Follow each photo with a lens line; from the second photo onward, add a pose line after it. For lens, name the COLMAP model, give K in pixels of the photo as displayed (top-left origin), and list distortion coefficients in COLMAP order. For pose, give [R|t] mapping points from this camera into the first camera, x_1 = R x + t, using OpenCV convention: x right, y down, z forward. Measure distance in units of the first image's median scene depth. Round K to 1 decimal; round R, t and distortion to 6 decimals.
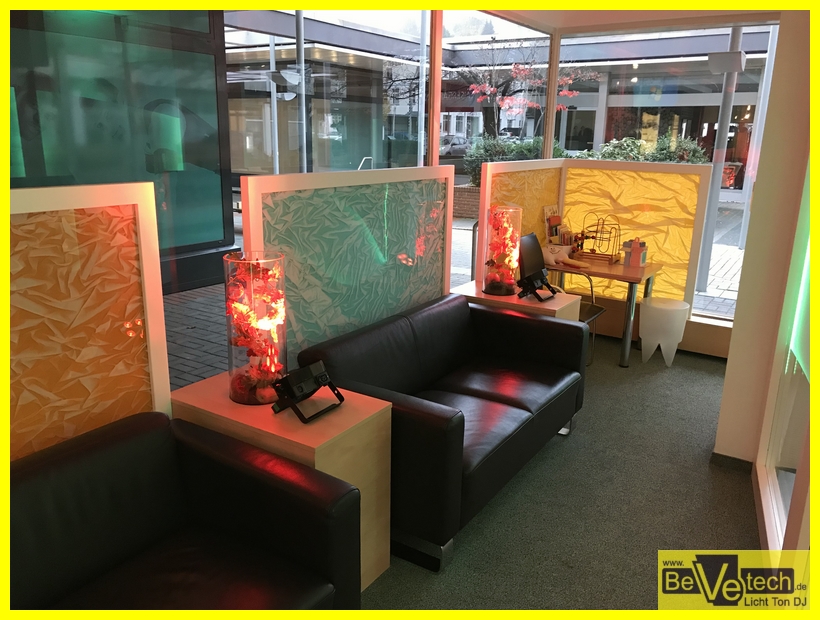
lens RADIAL K [[652.8, 0, 409.3], [0, 652.8, 311.2], [0, 0, 1]] dist [0.000422, -0.002717]
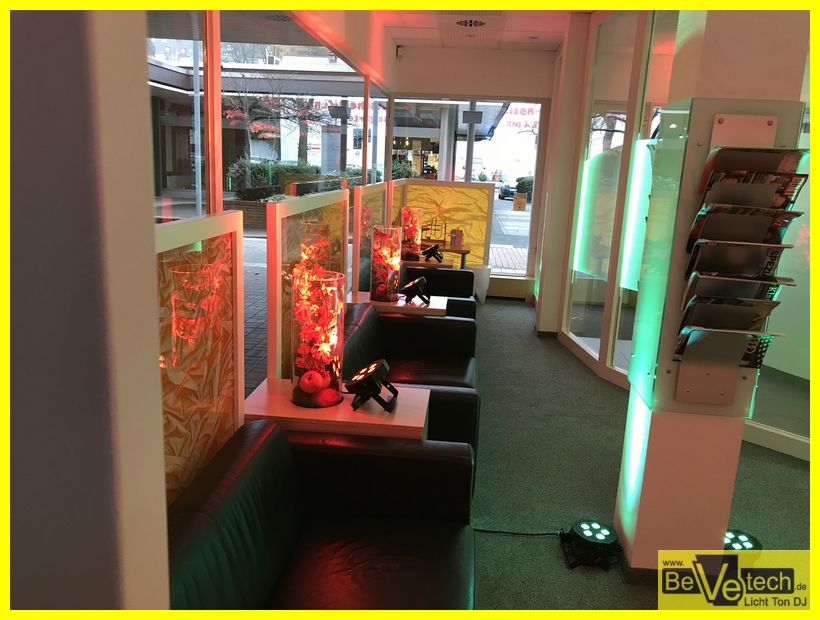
lens RADIAL K [[652.8, 0, 411.0], [0, 652.8, 308.8], [0, 0, 1]] dist [0.000422, -0.002717]
pose [[0.886006, -0.081407, 0.456472, -0.495763], [0.094069, 0.995553, -0.005041, 0.082162], [-0.454031, 0.047407, 0.889724, -0.366904]]
